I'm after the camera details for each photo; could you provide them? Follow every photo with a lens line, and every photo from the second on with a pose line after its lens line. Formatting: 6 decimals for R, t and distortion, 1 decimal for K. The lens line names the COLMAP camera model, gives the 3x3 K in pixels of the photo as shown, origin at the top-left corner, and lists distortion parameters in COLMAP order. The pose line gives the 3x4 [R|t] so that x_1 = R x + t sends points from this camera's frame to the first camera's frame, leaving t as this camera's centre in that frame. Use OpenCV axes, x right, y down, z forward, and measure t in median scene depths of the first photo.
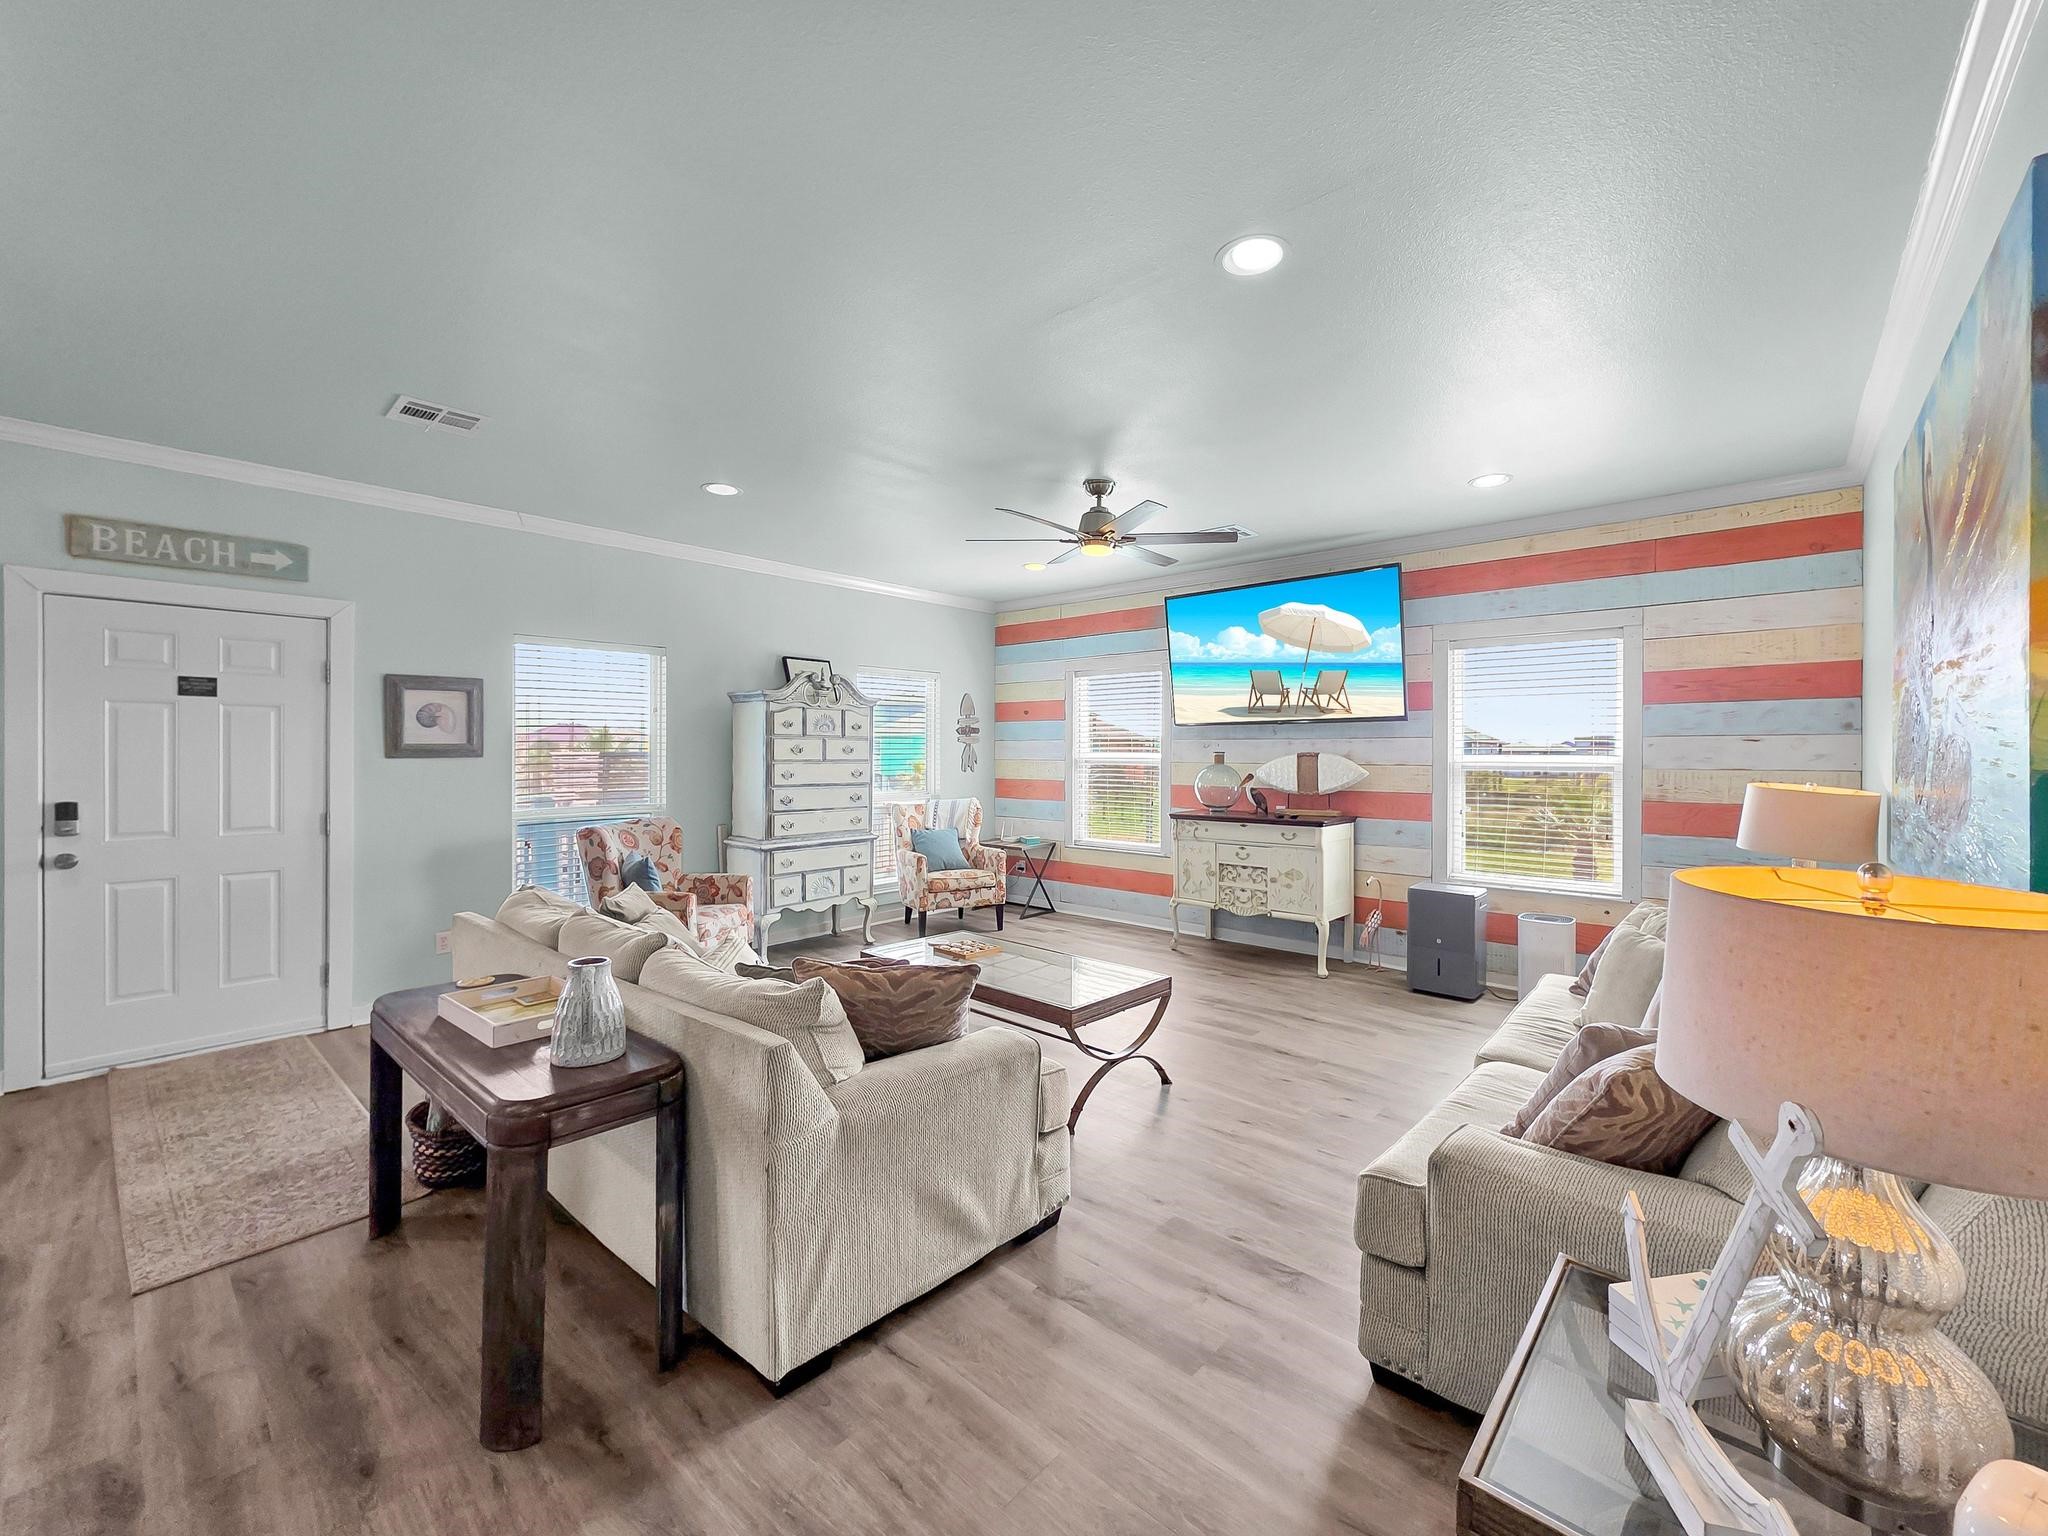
lens RADIAL K [[837.7, 0, 1025.8], [0, 837.7, 757.4], [0, 0, 1]] dist [-0.001614, 0.000991]
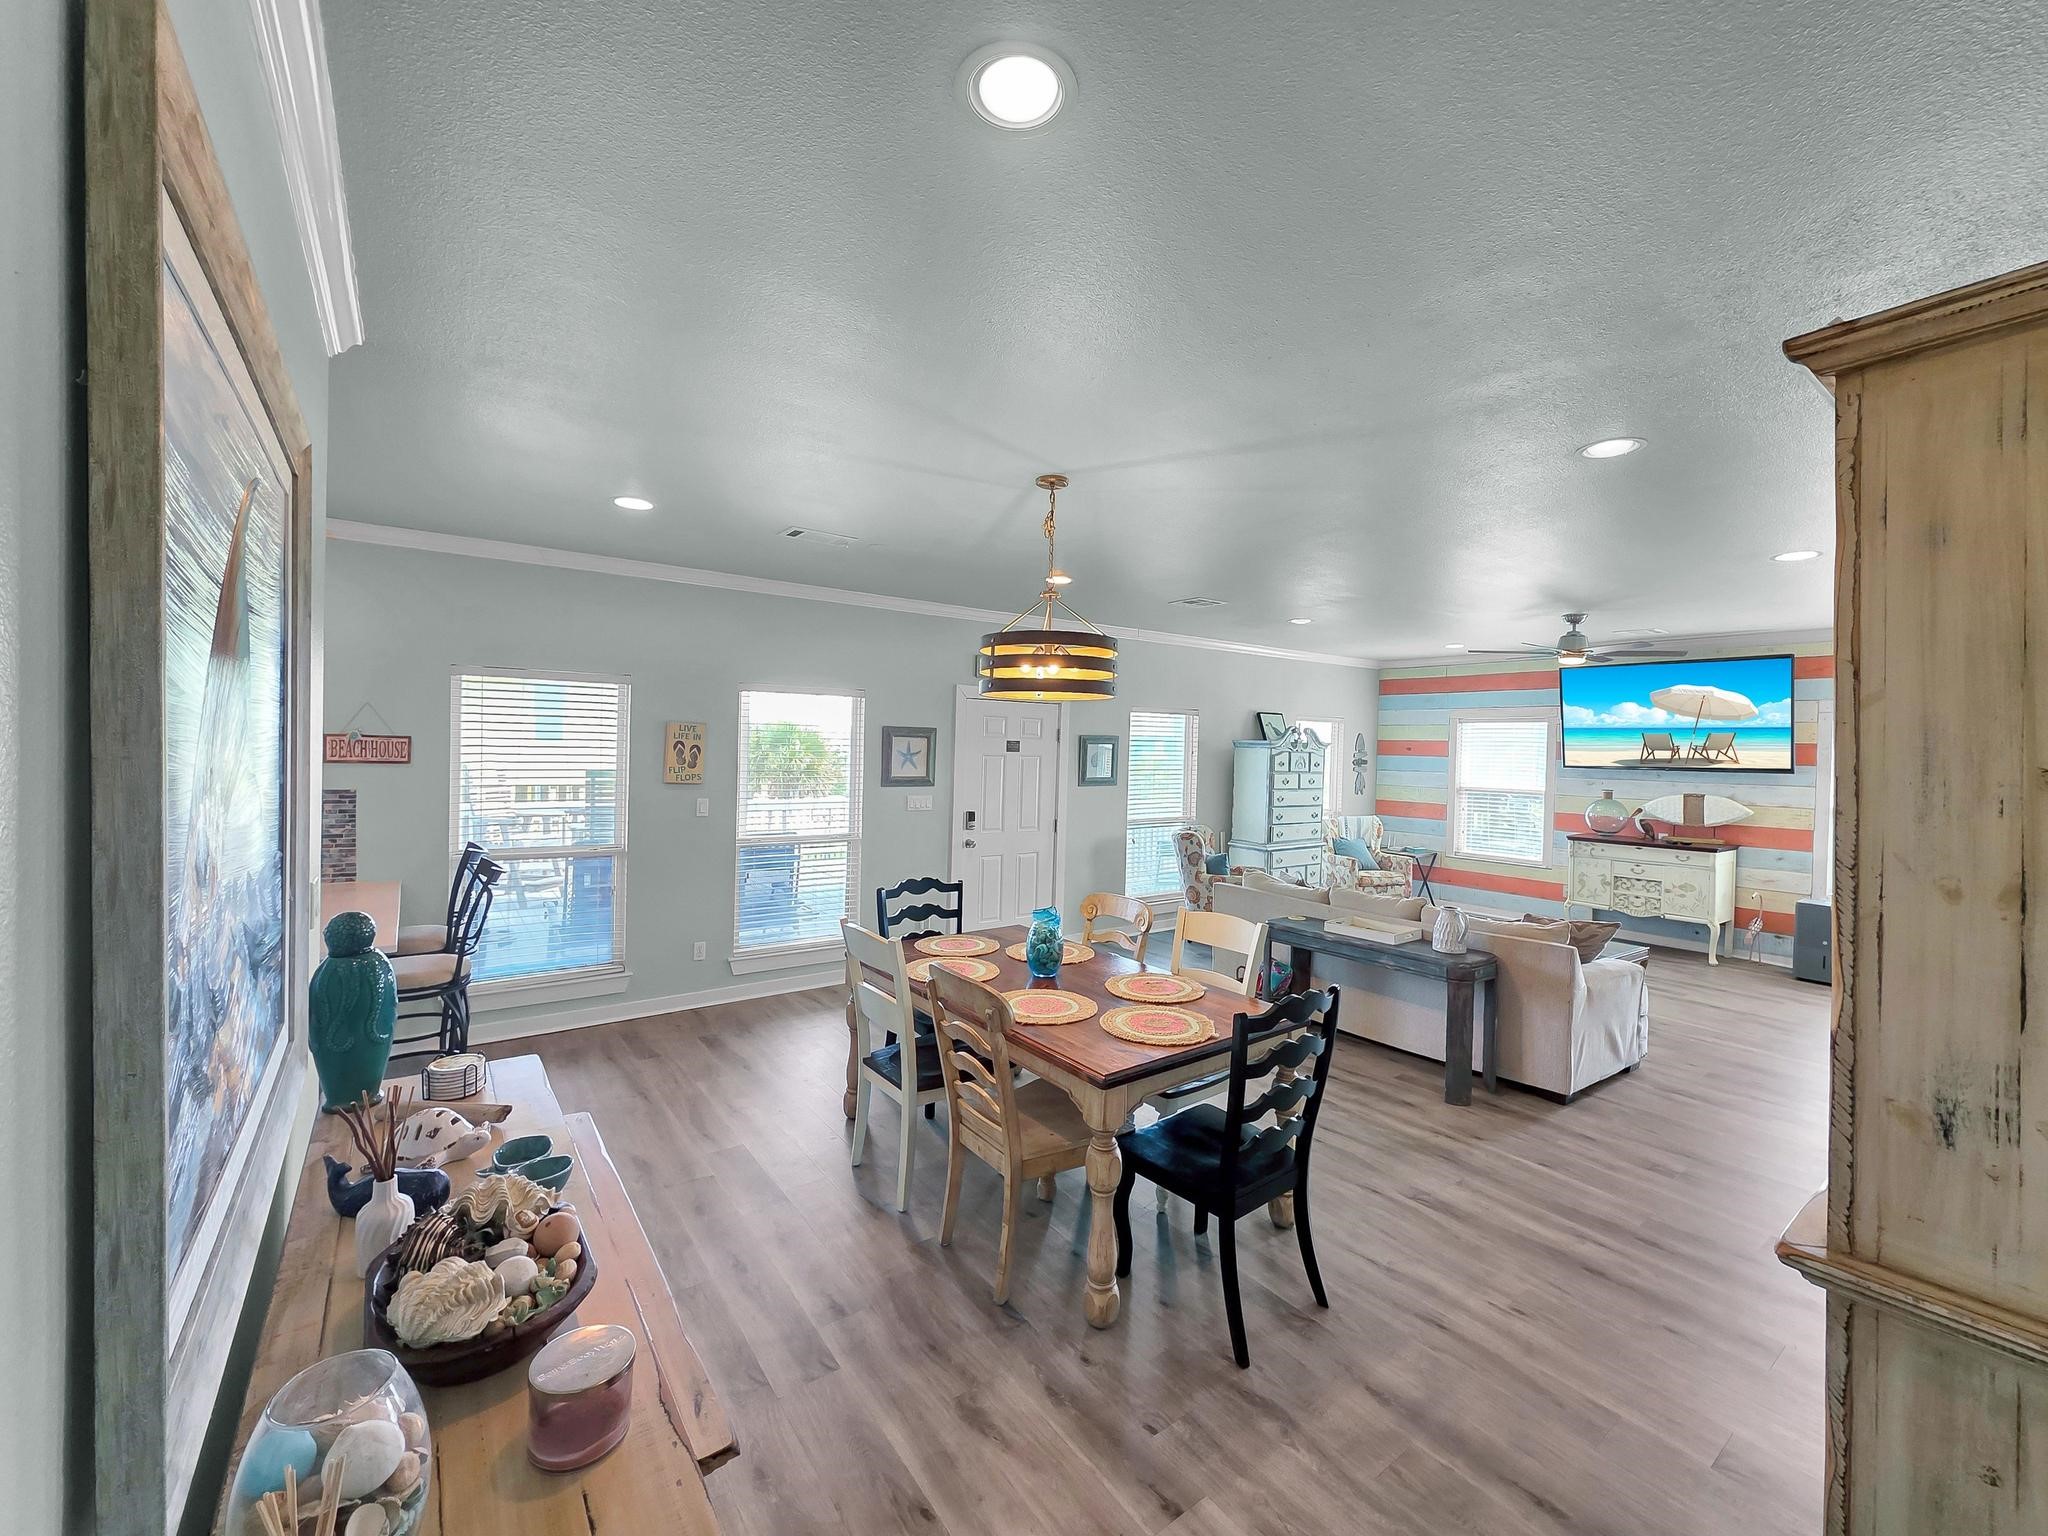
lens RADIAL K [[837.7, 0, 1012.5], [0, 837.7, 761.0], [0, 0, 1]] dist [-0.001614, 0.000991]
pose [[0.976540, 0.022390, -0.214167, -0.437985], [-0.020399, 0.999726, 0.011503, -0.052762], [0.214366, -0.006865, 0.976729, -0.515660]]
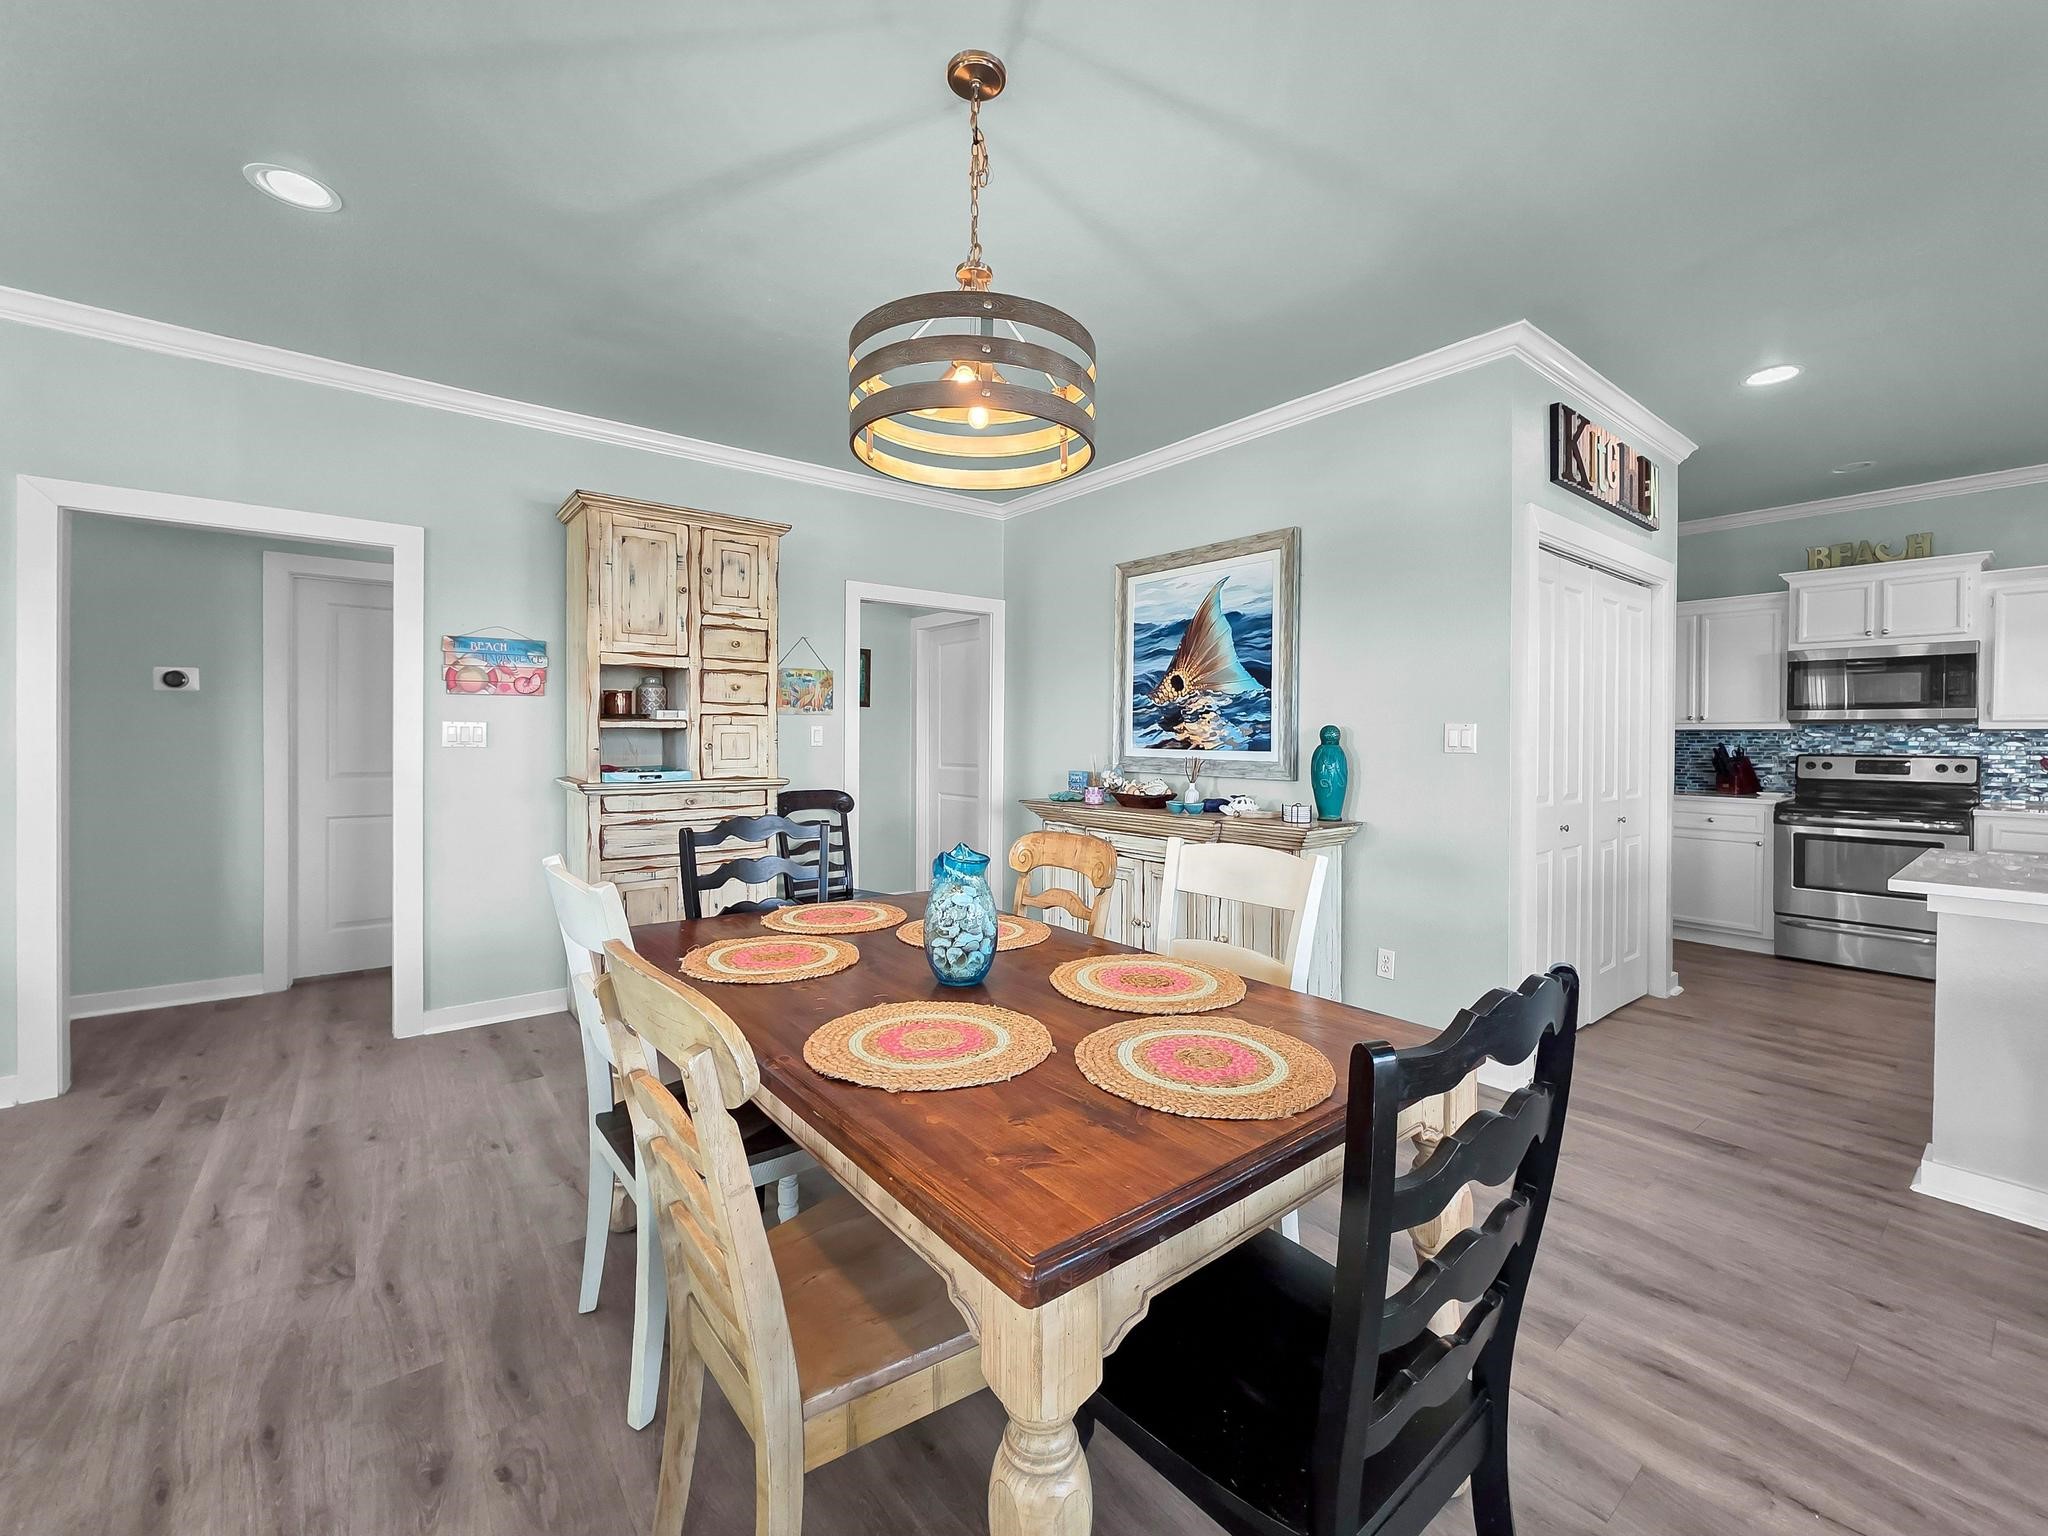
lens RADIAL K [[837.7, 0, 1018.8], [0, 837.7, 747.3], [0, 0, 1]] dist [-0.001614, 0.000991]
pose [[-0.984904, -0.014310, 0.172508, -0.627410], [-0.011165, 0.999754, 0.019184, 0.022081], [-0.172740, 0.016968, -0.984821, 0.439440]]
